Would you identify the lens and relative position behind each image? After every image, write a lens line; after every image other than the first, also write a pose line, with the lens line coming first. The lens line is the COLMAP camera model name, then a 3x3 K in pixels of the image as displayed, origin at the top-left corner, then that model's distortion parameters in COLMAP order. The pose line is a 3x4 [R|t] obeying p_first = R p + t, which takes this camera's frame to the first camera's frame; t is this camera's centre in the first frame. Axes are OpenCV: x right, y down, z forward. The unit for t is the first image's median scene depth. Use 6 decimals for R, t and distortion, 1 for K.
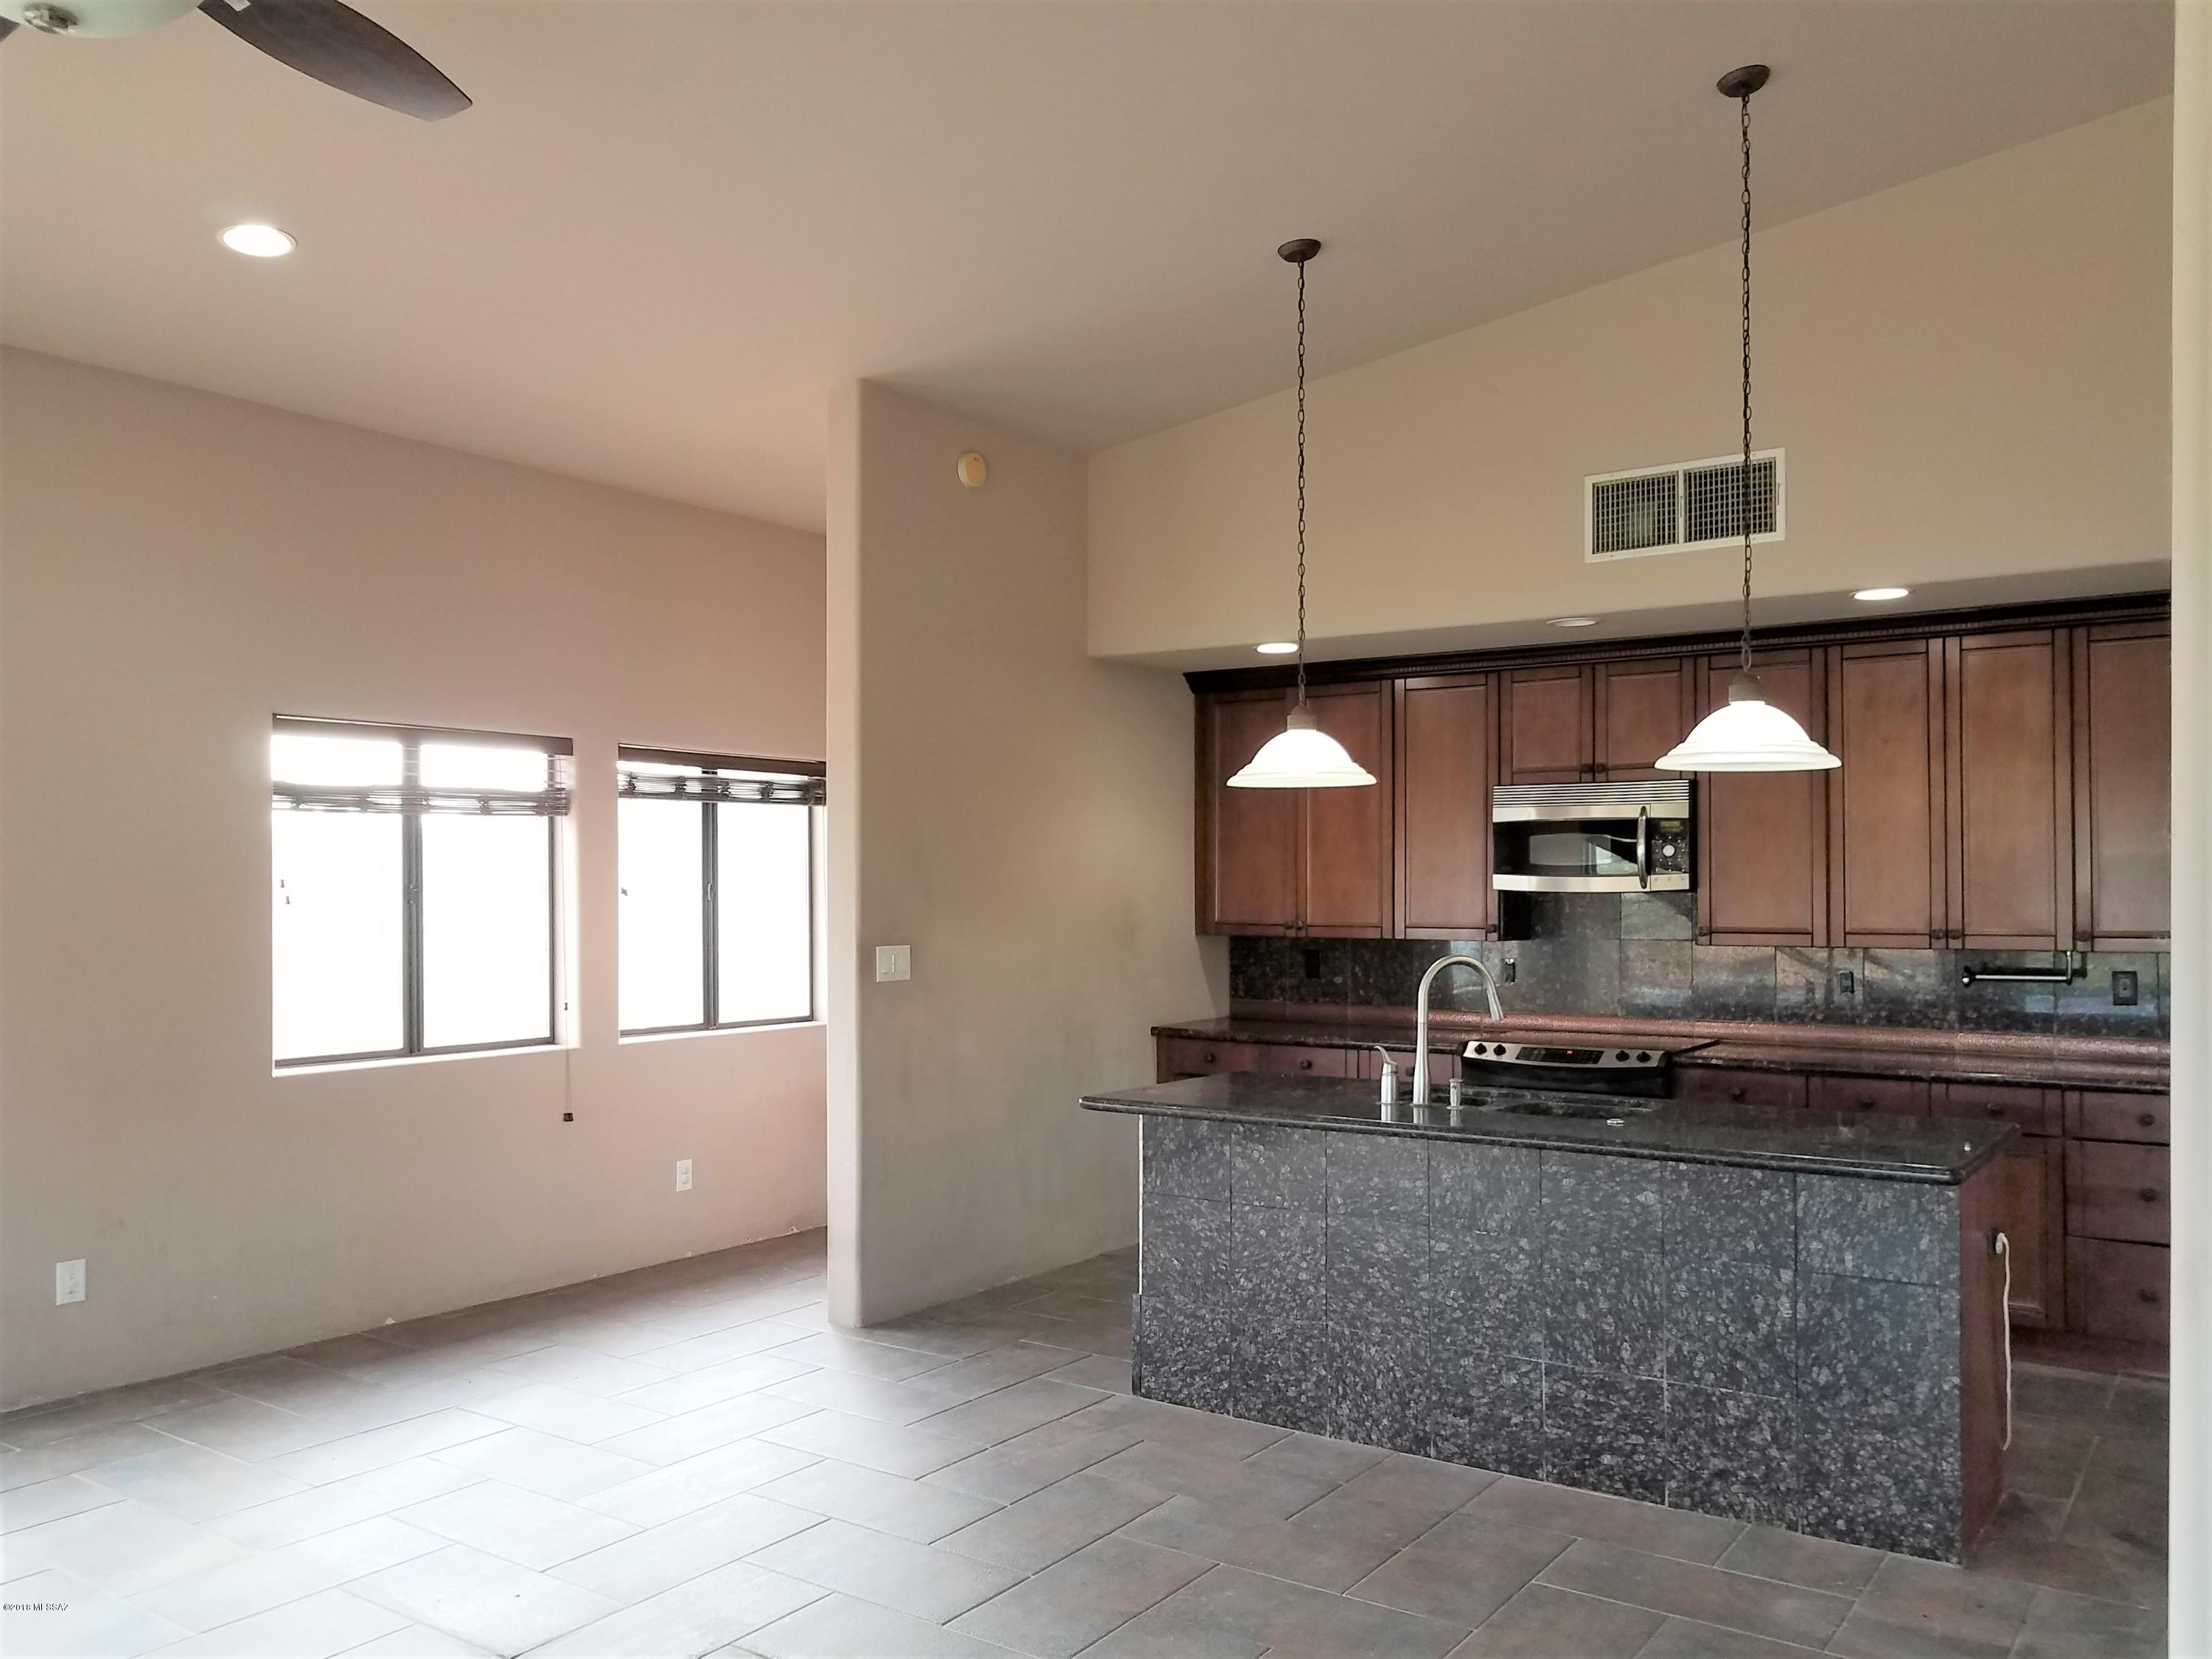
lens RADIAL K [[1708.2, 0, 1071.1], [0, 1708.2, 869.0], [0, 0, 1]] dist [0.039670, -0.049376]
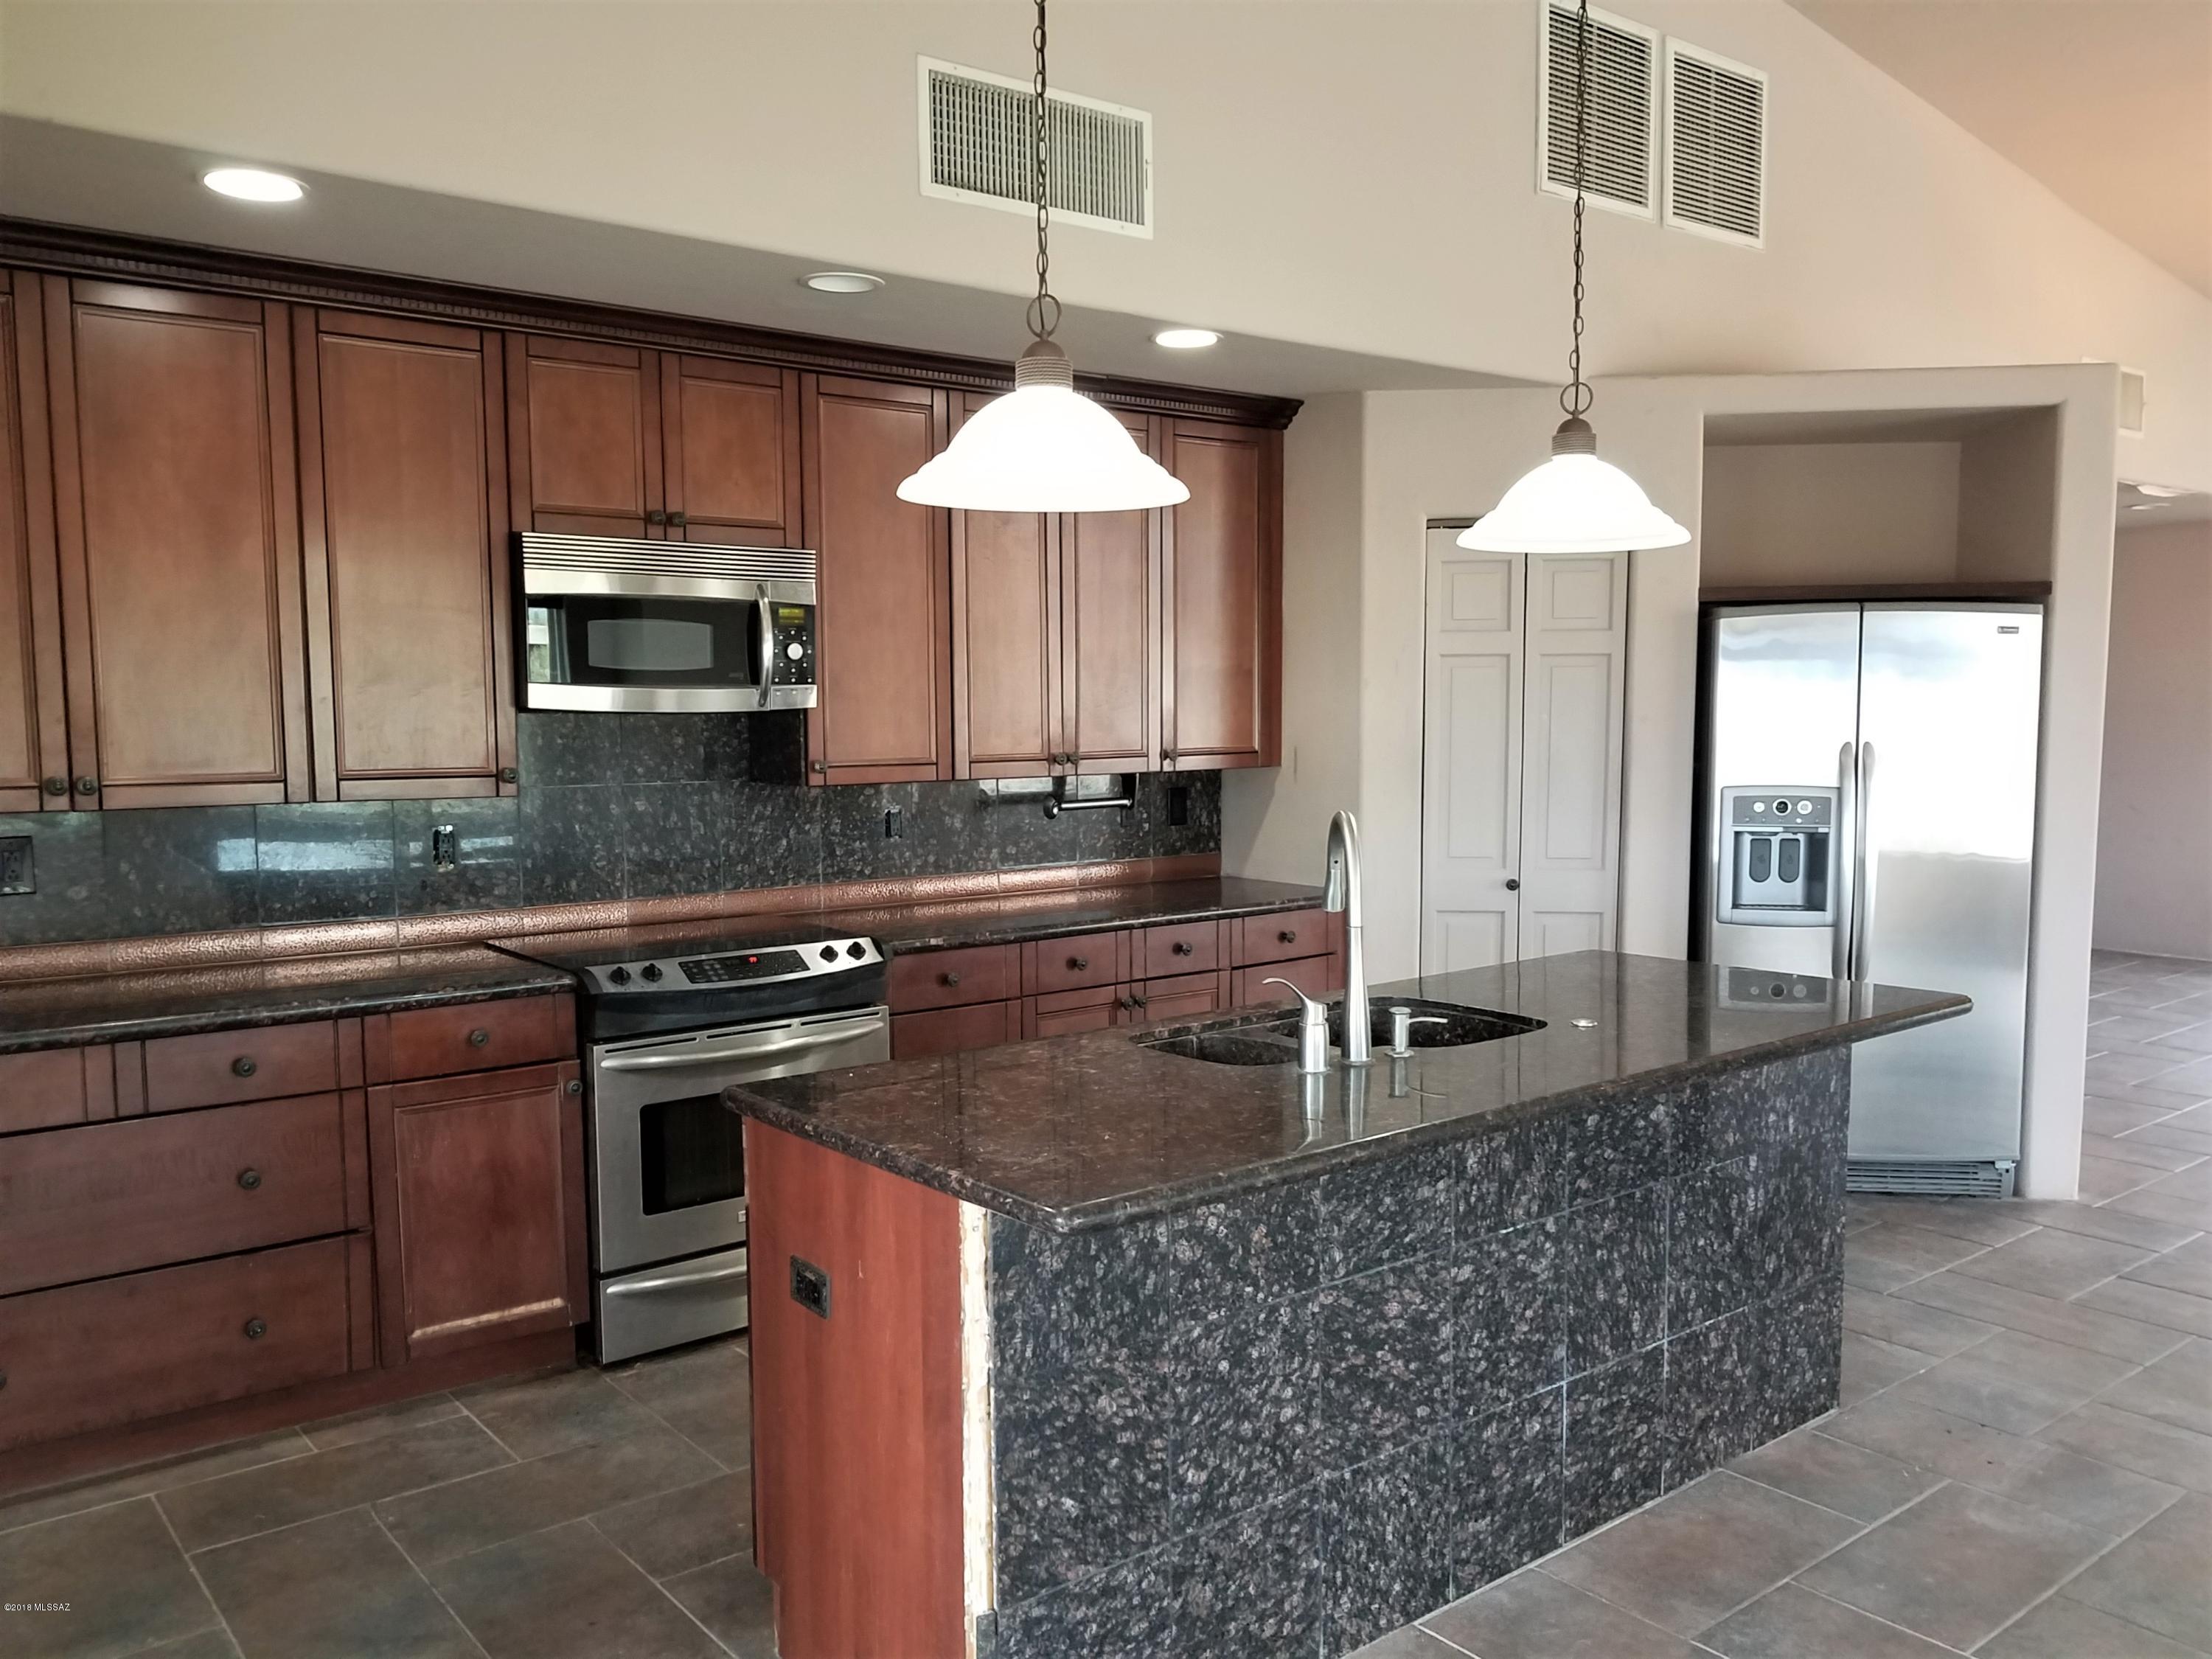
lens RADIAL K [[1708.2, 0, 1094.0], [0, 1708.2, 885.6], [0, 0, 1]] dist [0.039670, -0.049376]
pose [[0.271628, -0.098971, 0.957300, -0.403797], [-0.004352, 0.994562, 0.104058, 0.015045], [-0.962393, -0.032431, 0.269720, 0.959099]]
